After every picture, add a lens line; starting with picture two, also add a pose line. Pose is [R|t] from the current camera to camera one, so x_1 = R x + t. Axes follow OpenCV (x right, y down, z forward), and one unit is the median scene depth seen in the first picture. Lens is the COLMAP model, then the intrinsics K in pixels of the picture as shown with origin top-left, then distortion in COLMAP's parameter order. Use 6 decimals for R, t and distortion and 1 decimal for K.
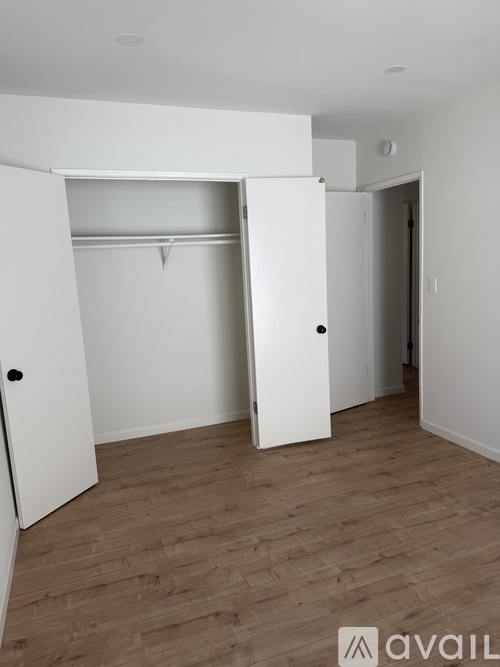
lens RADIAL K [[472.3, 0, 250.7], [0, 472.3, 329.4], [0, 0, 1]] dist [0.006805, -0.011241]
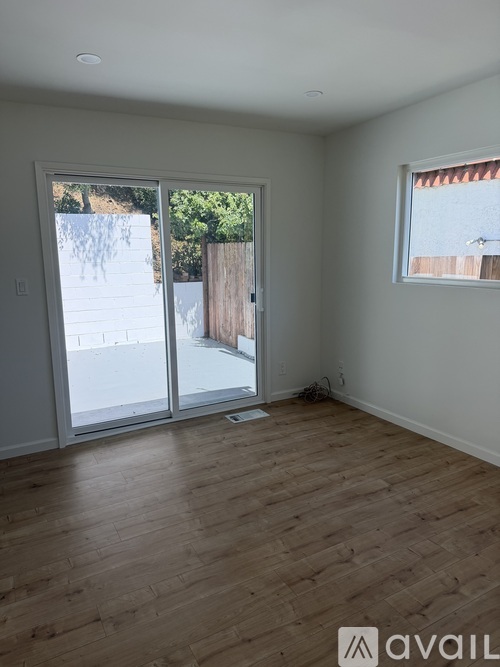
lens RADIAL K [[472.3, 0, 254.4], [0, 472.3, 331.1], [0, 0, 1]] dist [0.006805, -0.011241]
pose [[-0.986543, 0.095119, -0.132982, 0.449310], [0.047243, 0.944499, 0.325099, -0.262980], [0.156525, 0.314441, -0.936283, 1.629722]]
